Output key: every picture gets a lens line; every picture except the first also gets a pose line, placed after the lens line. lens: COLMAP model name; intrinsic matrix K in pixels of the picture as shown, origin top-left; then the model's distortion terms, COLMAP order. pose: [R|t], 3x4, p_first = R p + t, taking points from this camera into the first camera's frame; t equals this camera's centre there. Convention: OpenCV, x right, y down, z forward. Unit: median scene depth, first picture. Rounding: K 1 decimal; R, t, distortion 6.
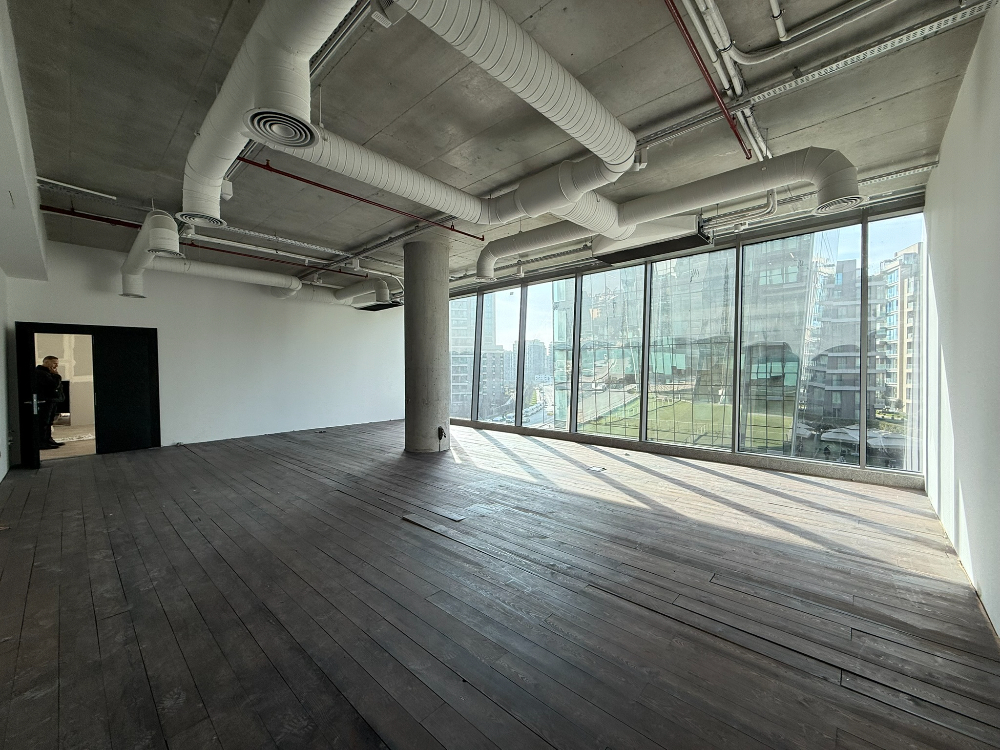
lens RADIAL K [[396.4, 0, 505.9], [0, 396.4, 374.6], [0, 0, 1]] dist [-0.000249, 0.000120]
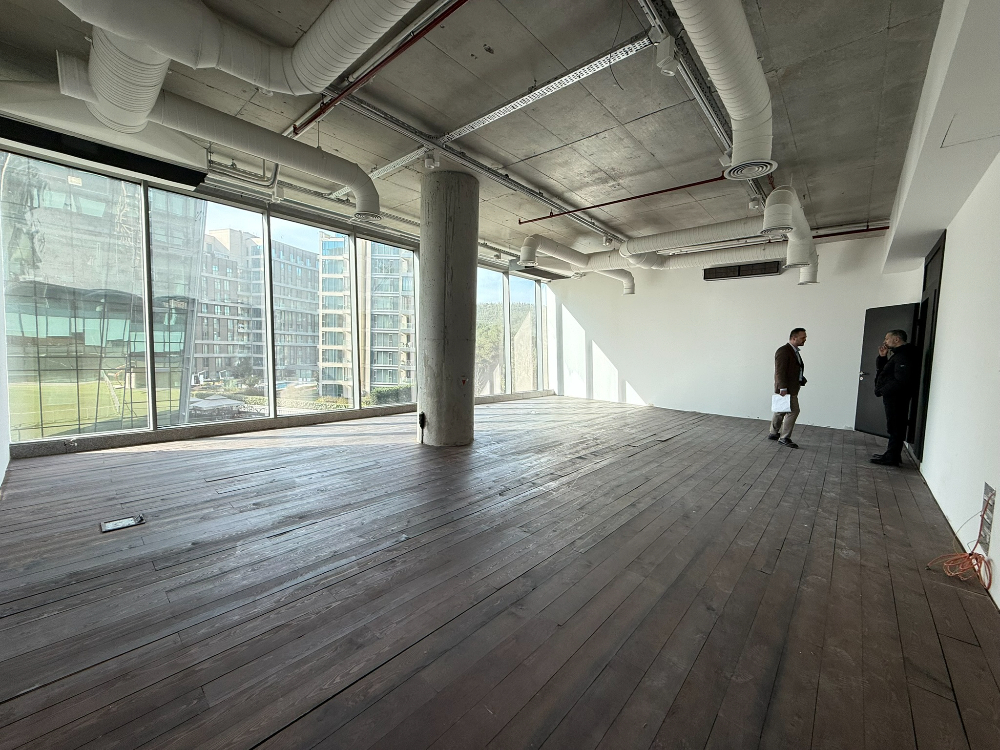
lens RADIAL K [[396.4, 0, 493.9], [0, 396.4, 377.1], [0, 0, 1]] dist [-0.000249, 0.000120]
pose [[-0.001270, -0.065339, 0.997862, -1.792857], [-0.018315, 0.997697, 0.065305, 0.010416], [-0.999831, -0.018193, -0.002464, 1.653575]]
